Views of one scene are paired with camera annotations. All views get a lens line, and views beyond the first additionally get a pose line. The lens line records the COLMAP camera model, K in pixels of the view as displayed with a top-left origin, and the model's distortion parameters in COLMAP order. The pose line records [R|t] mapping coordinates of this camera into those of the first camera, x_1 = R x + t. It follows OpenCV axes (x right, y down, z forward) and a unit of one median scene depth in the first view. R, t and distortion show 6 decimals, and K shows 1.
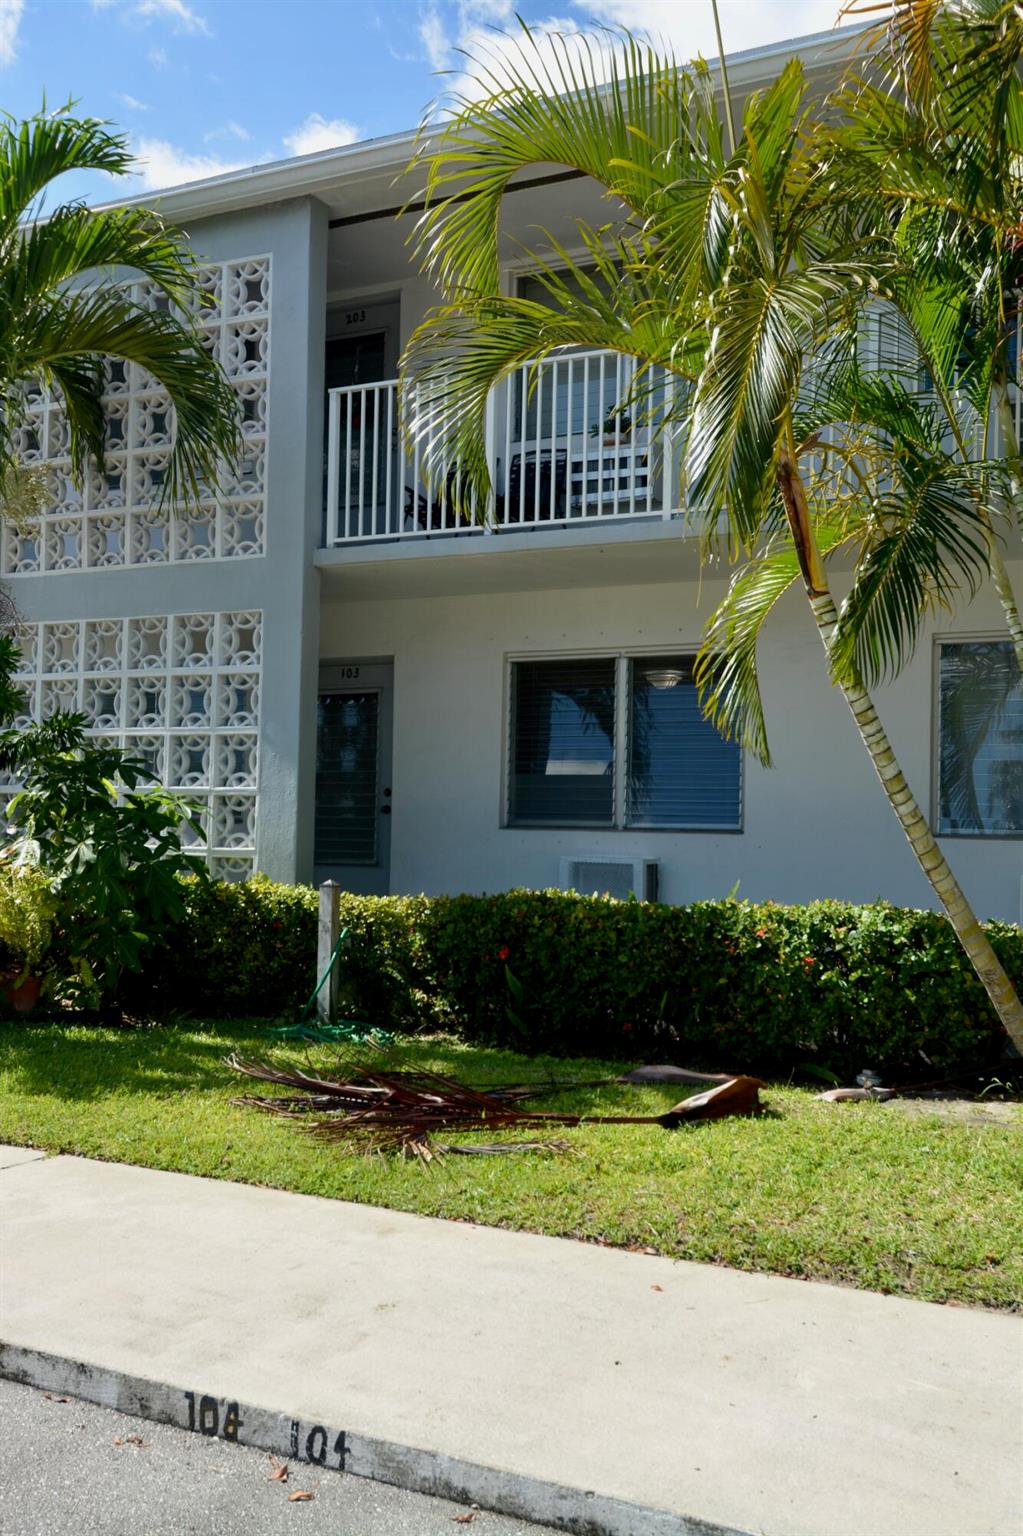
lens RADIAL K [[1520.1, 0, 536.8], [0, 1520.1, 763.3], [0, 0, 1]] dist [0.085239, -0.085016]
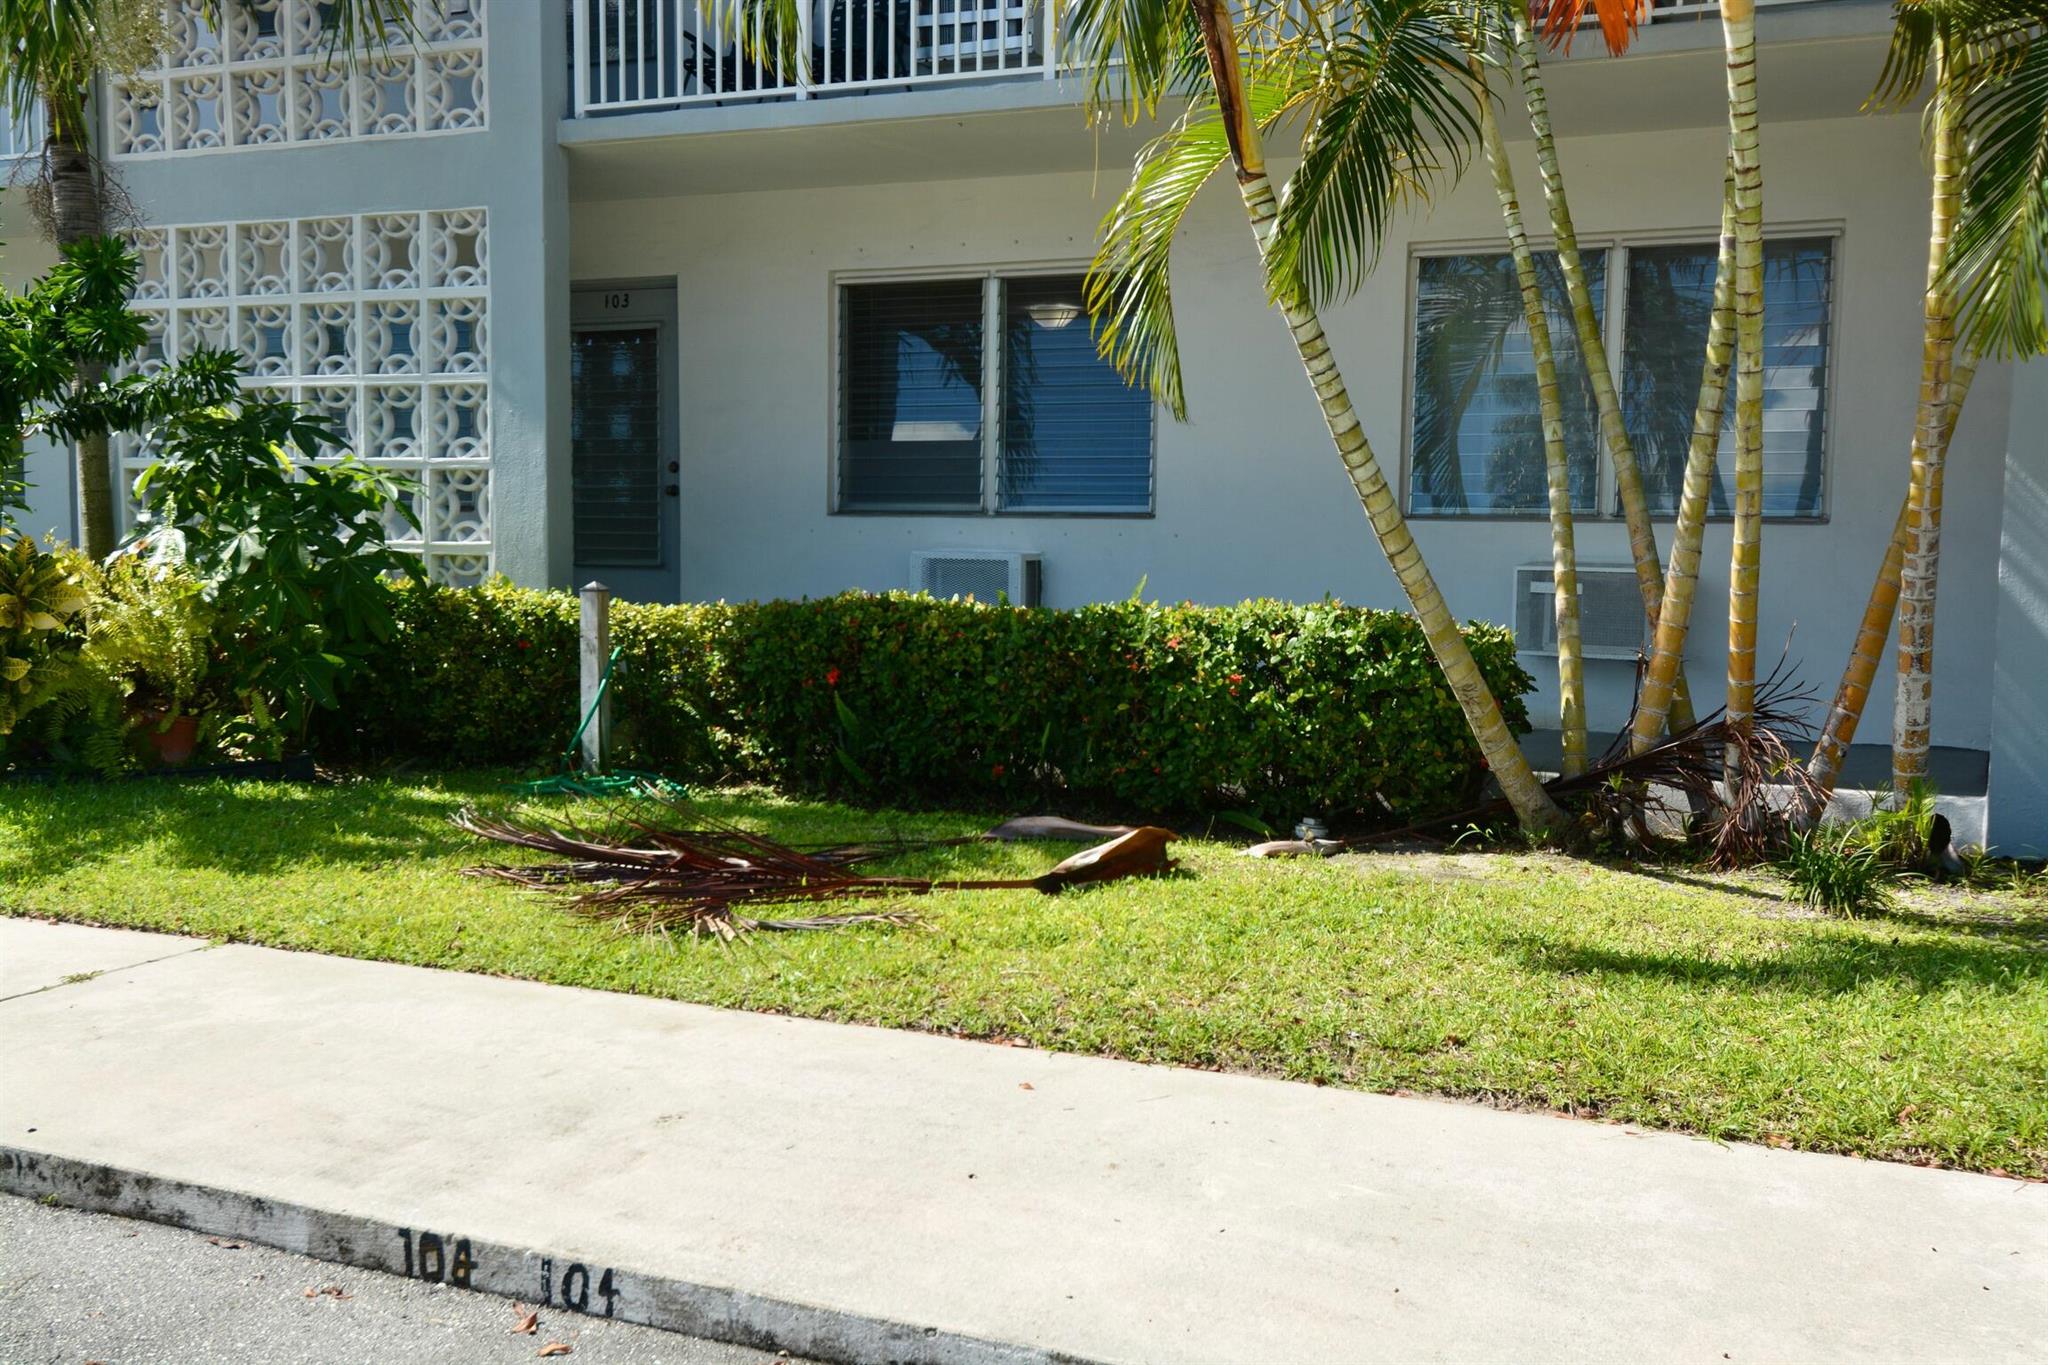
lens RADIAL K [[2026.7, 0, 1026.1], [0, 2026.7, 697.2], [0, 0, 1]] dist [0.085239, -0.085016]
pose [[0.997758, -0.013416, 0.065562, 0.008640], [0.005191, 0.992263, 0.124045, 0.013569], [-0.066718, -0.123426, 0.990108, 0.008699]]
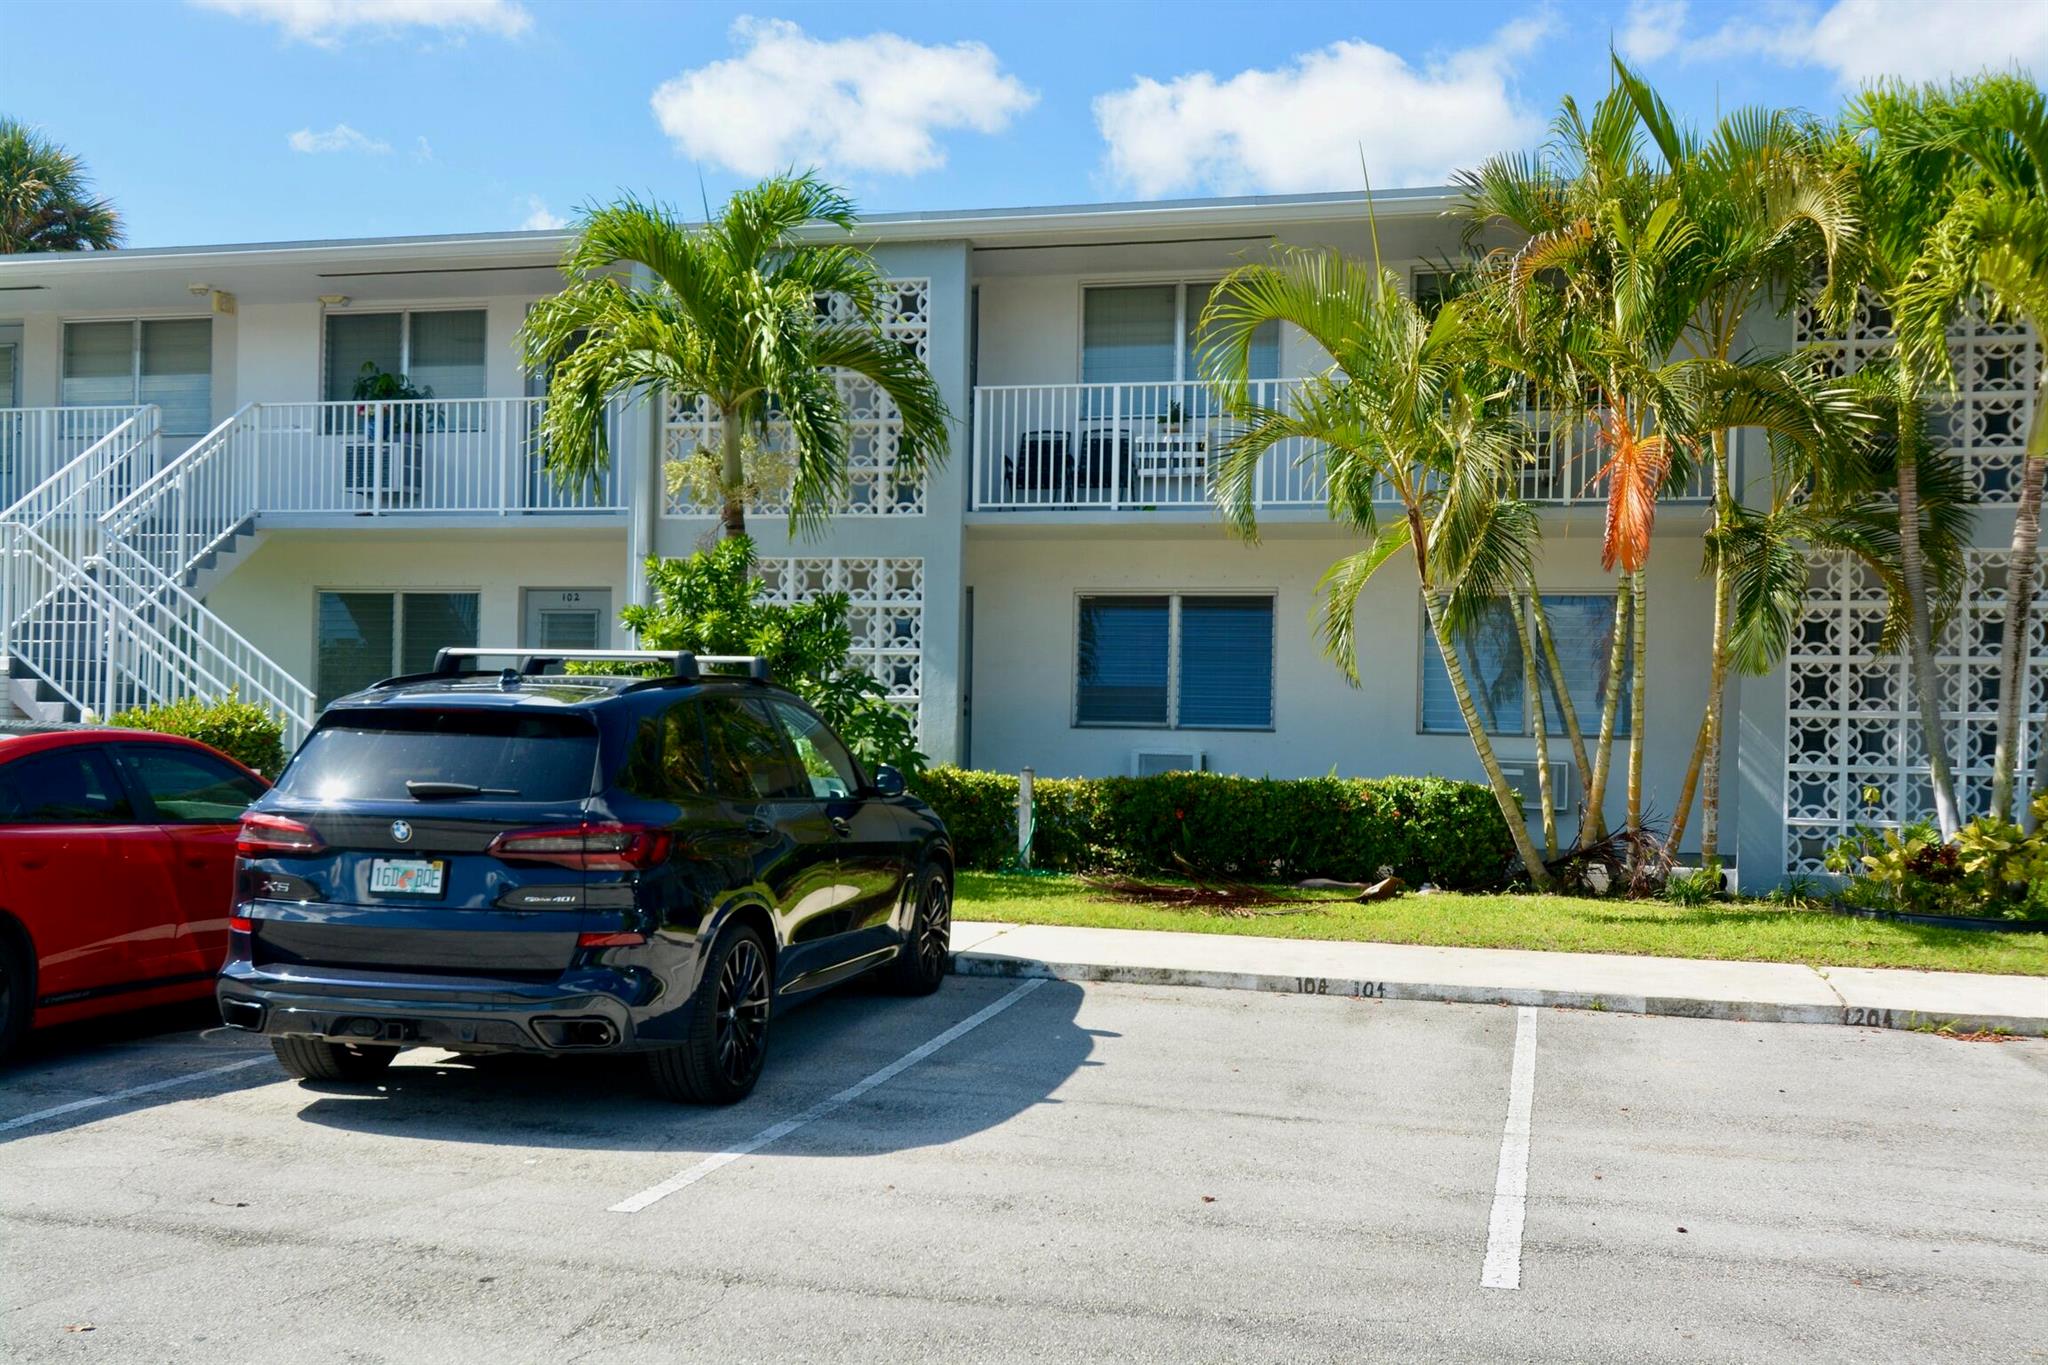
lens RADIAL K [[2026.7, 0, 1026.1], [0, 2026.7, 697.2], [0, 0, 1]] dist [0.085239, -0.085016]
pose [[0.973369, 0.001352, 0.229240, -0.685778], [-0.008558, 0.999500, 0.030443, -0.051298], [-0.229084, -0.031594, 0.972894, -0.960255]]
